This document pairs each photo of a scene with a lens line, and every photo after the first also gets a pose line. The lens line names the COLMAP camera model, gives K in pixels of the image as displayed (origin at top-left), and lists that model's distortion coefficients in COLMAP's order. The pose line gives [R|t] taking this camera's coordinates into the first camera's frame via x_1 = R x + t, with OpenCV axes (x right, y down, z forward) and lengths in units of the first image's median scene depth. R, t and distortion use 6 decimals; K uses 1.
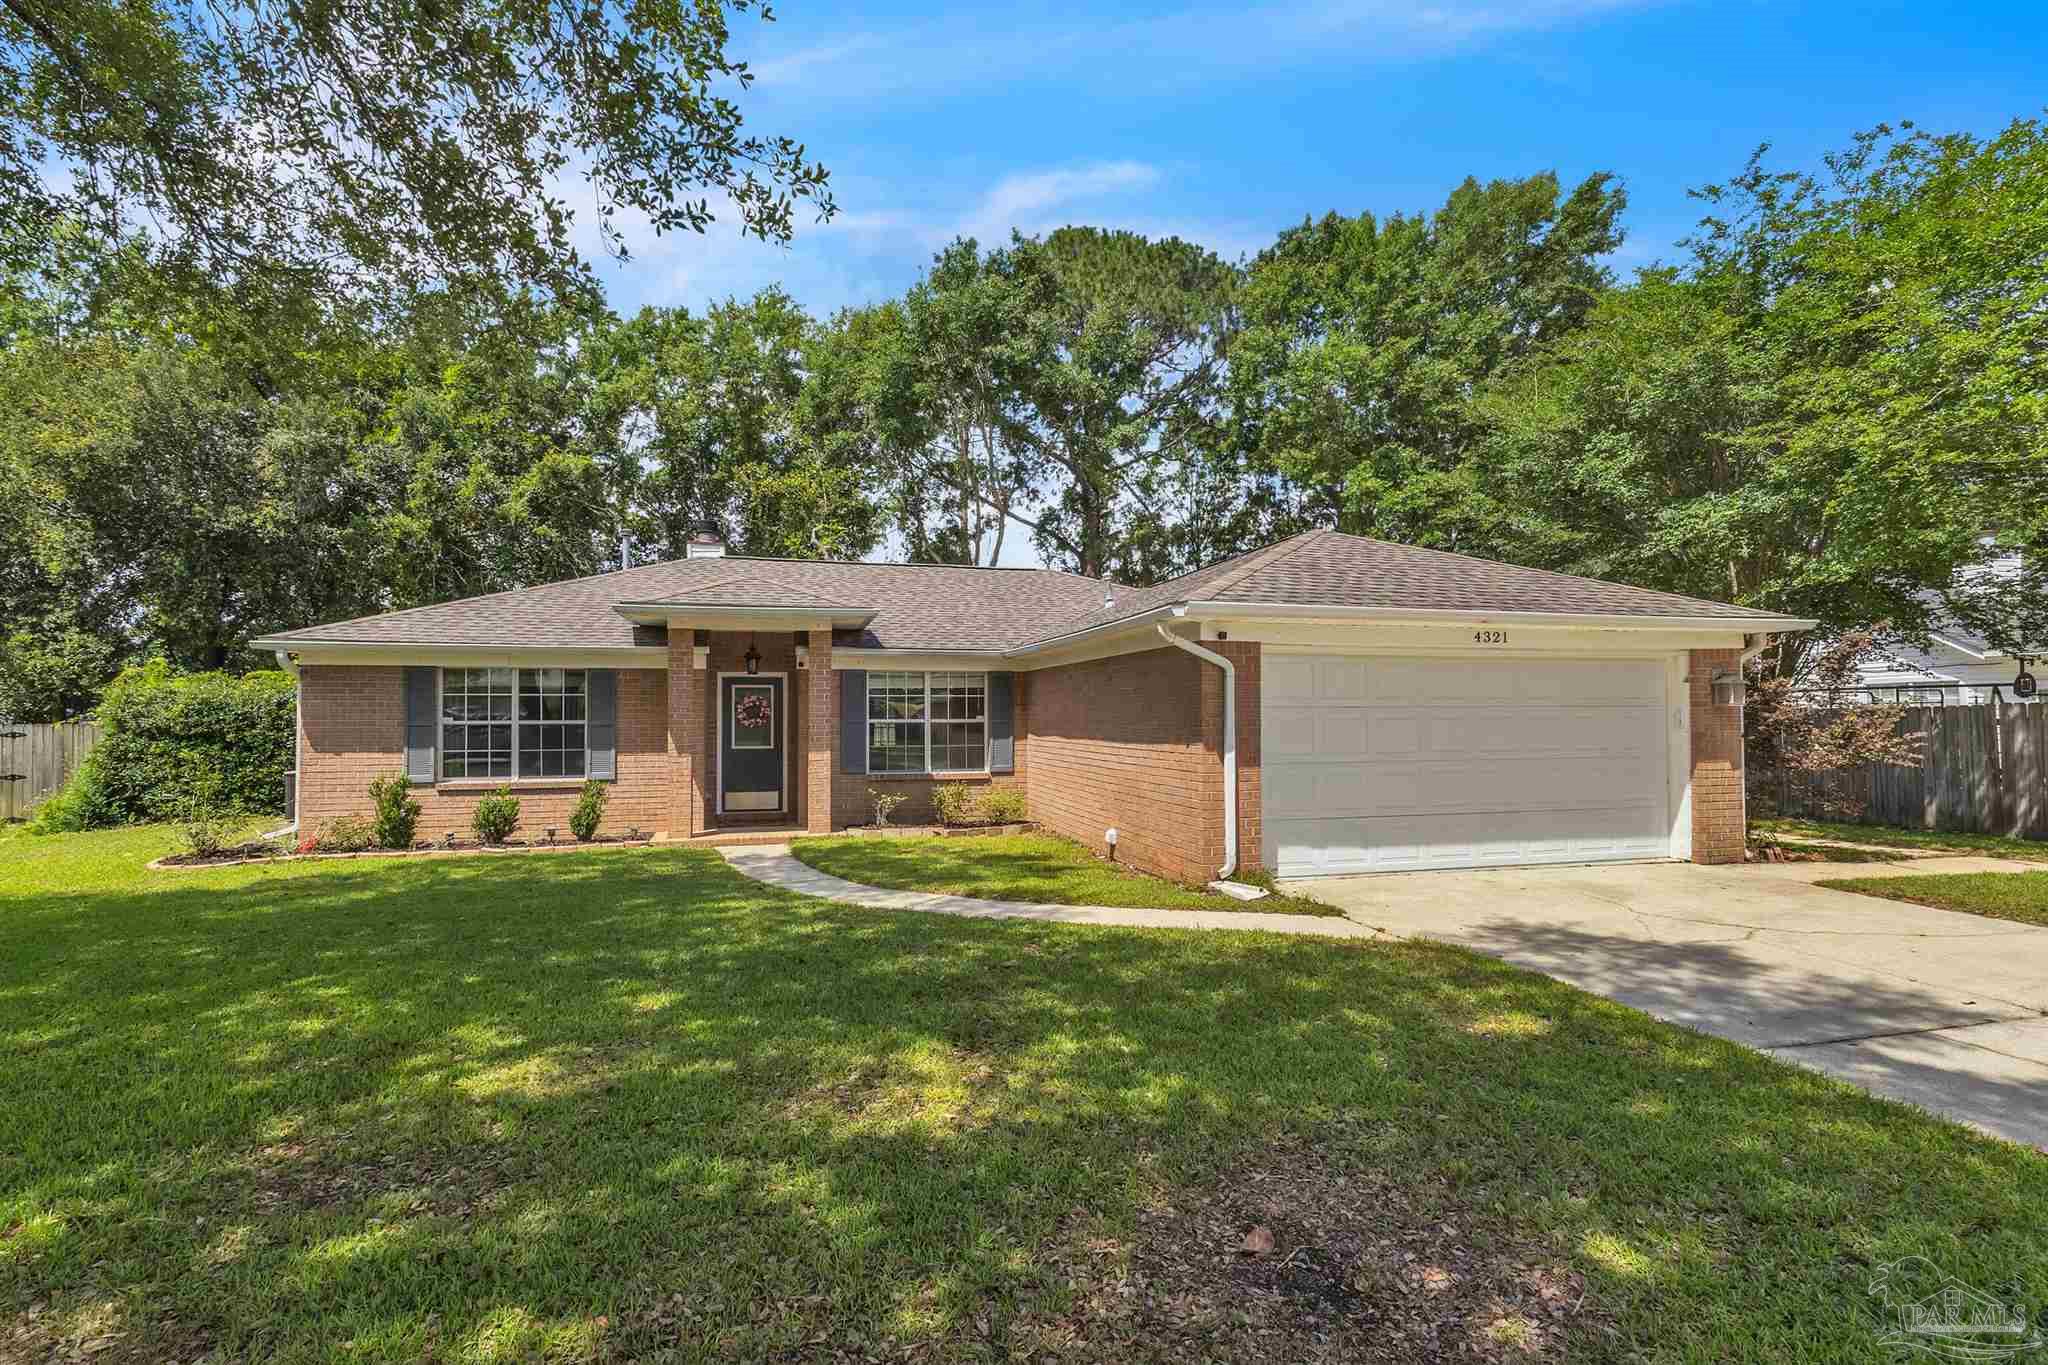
lens RADIAL K [[936.8, 0, 1035.2], [0, 936.8, 717.2], [0, 0, 1]] dist [0.001502, 0.002229]
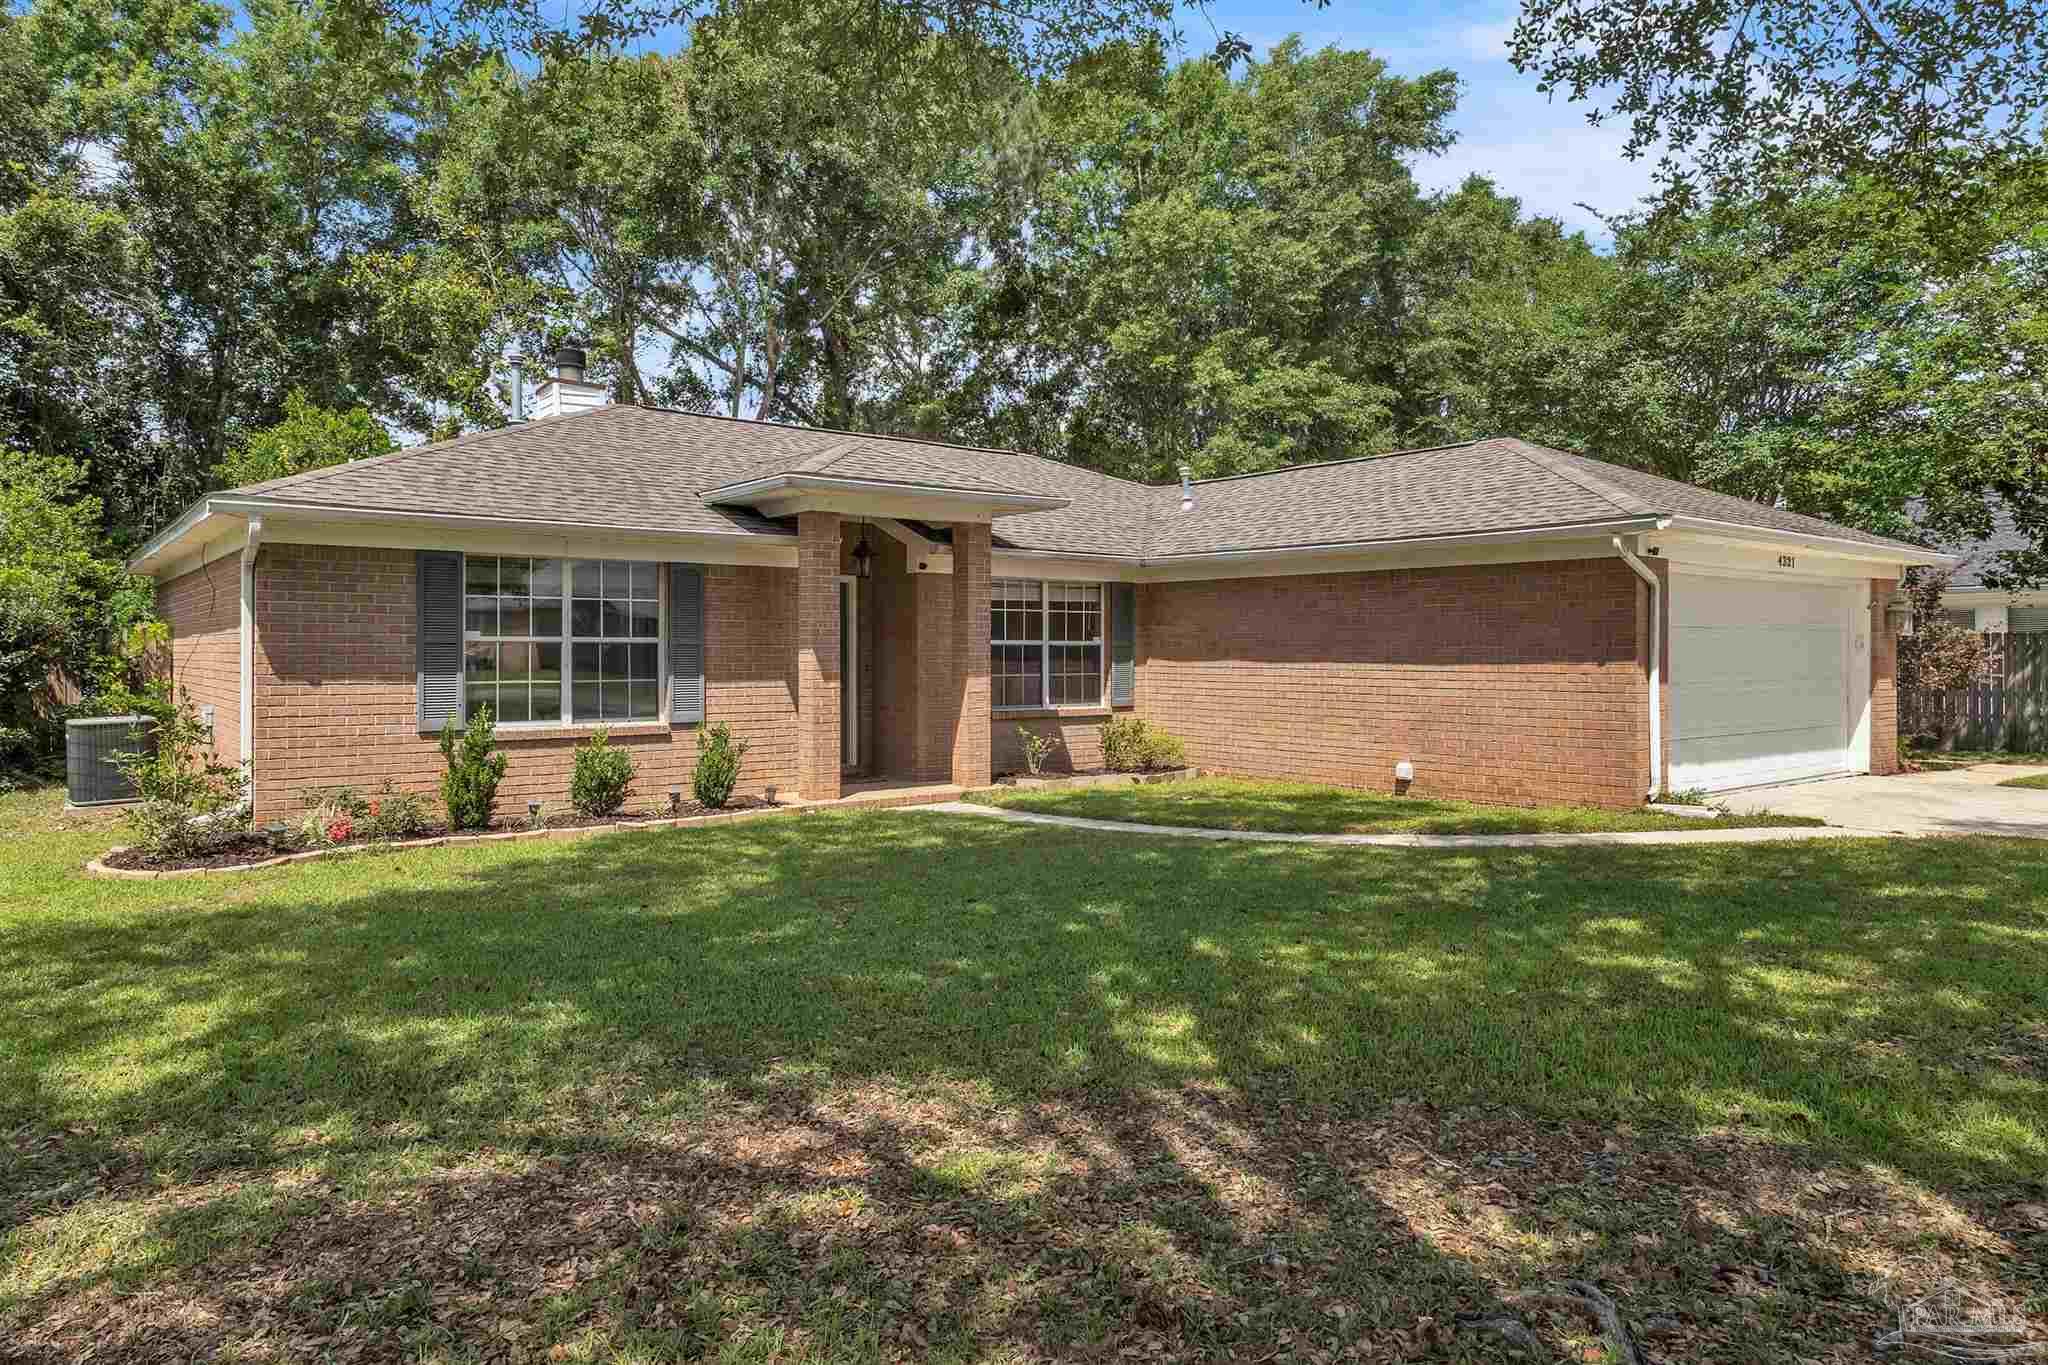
lens RADIAL K [[1253.4, 0, 1034.5], [0, 1253.4, 674.7], [0, 0, 1]] dist [0.000957, -0.003531]
pose [[0.917807, -0.002704, 0.397018, -0.594984], [-0.004313, 0.999850, 0.016780, 0.014297], [-0.397004, -0.017113, 0.917657, 0.040448]]
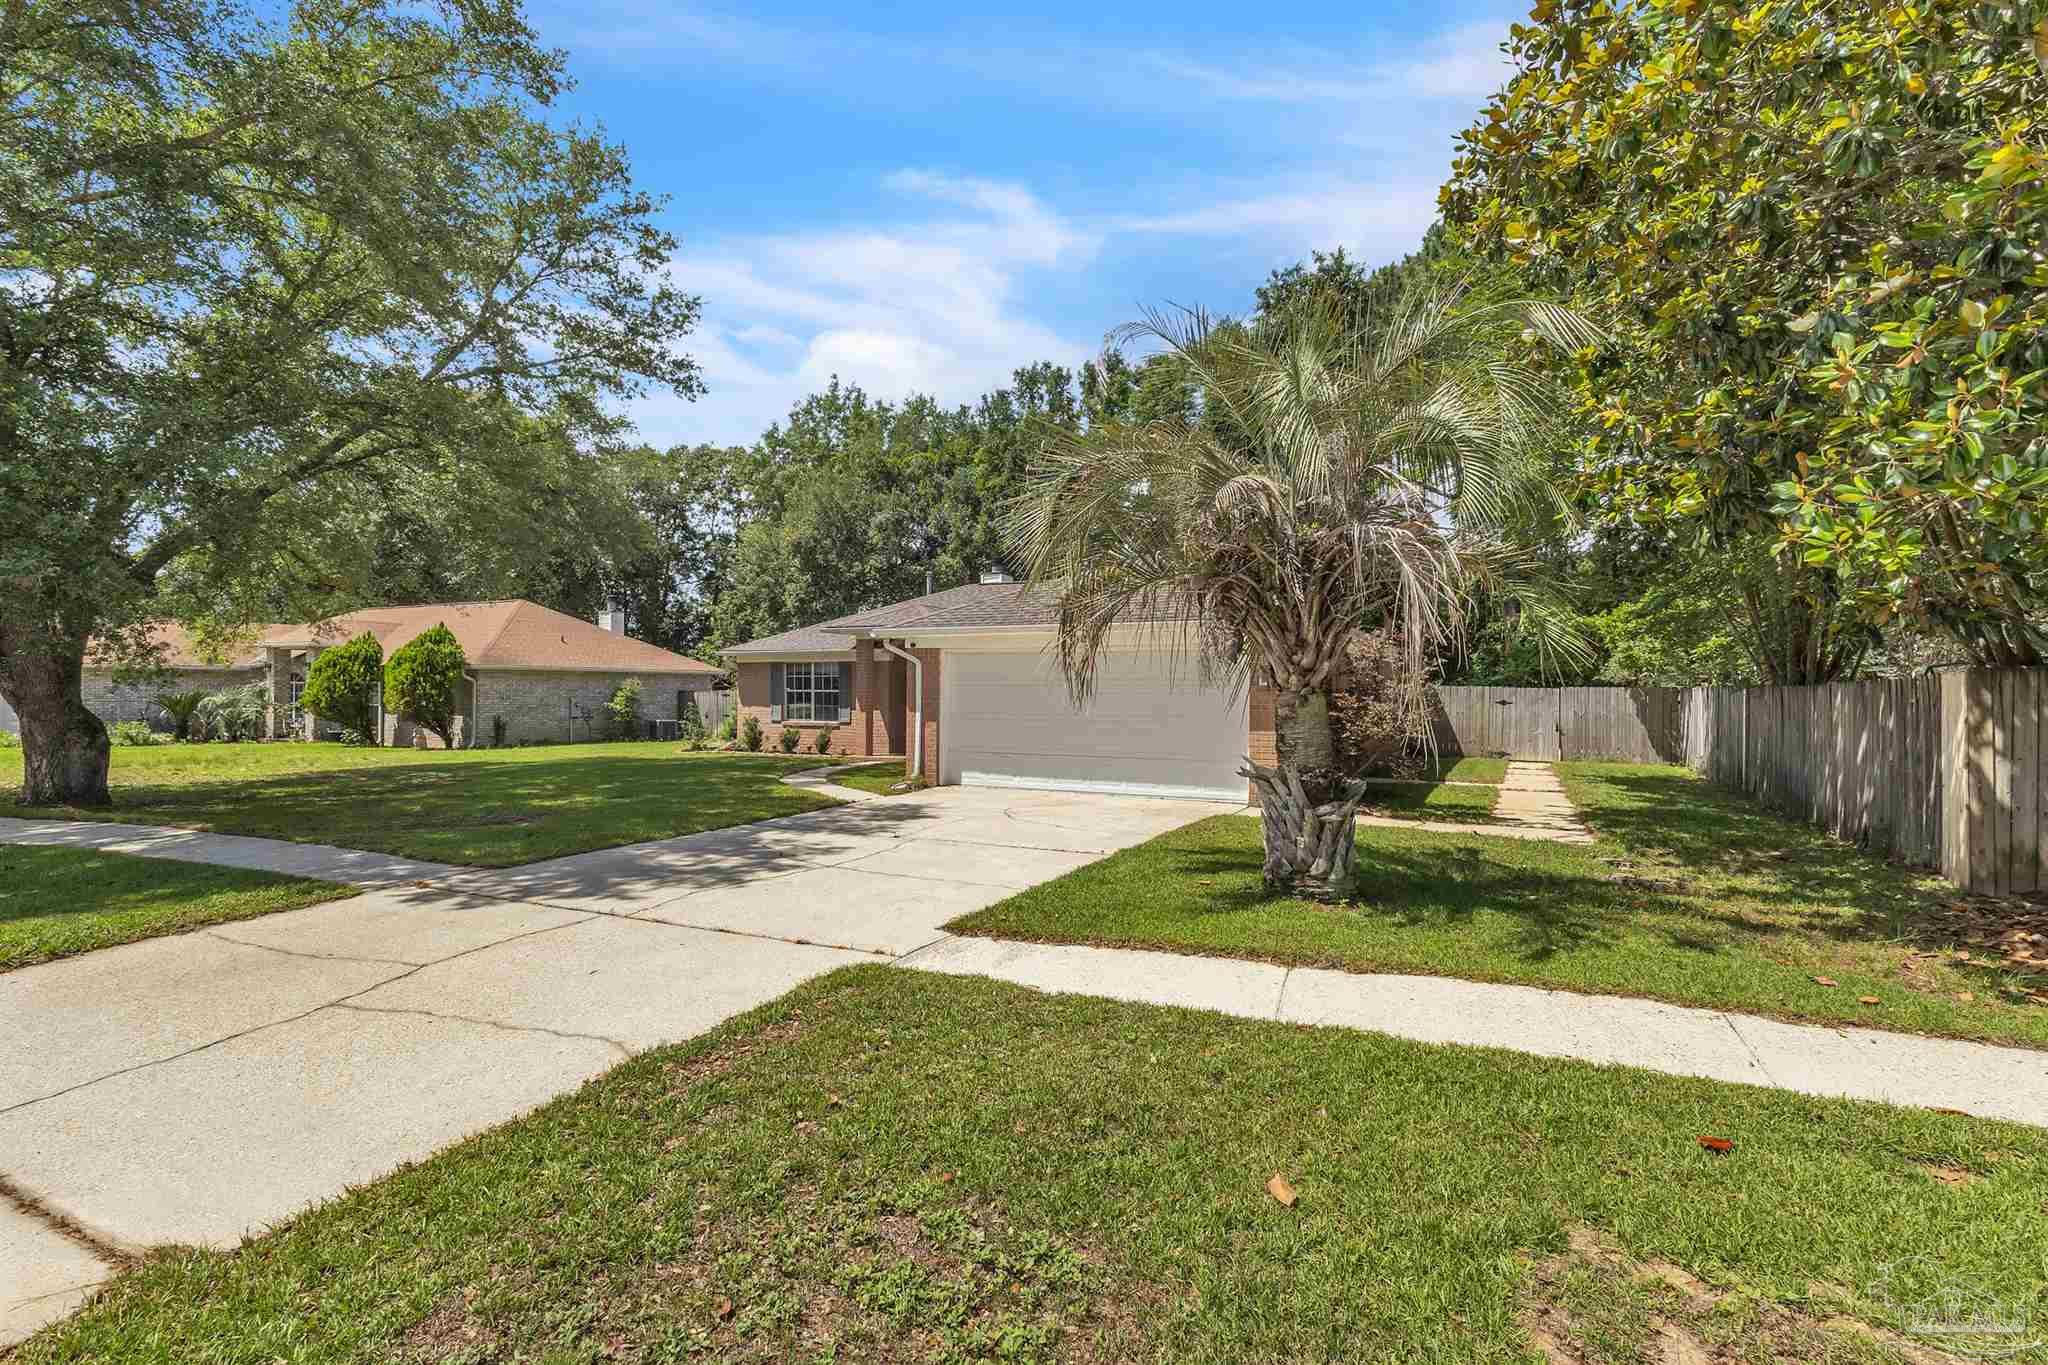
lens RADIAL K [[936.8, 0, 1061.8], [0, 936.8, 717.4], [0, 0, 1]] dist [0.001502, 0.002229]
pose [[0.764915, 0.026598, -0.643581, 1.031167], [-0.006366, 0.999410, 0.033737, -0.007795], [0.644099, -0.021709, 0.764634, -0.120886]]
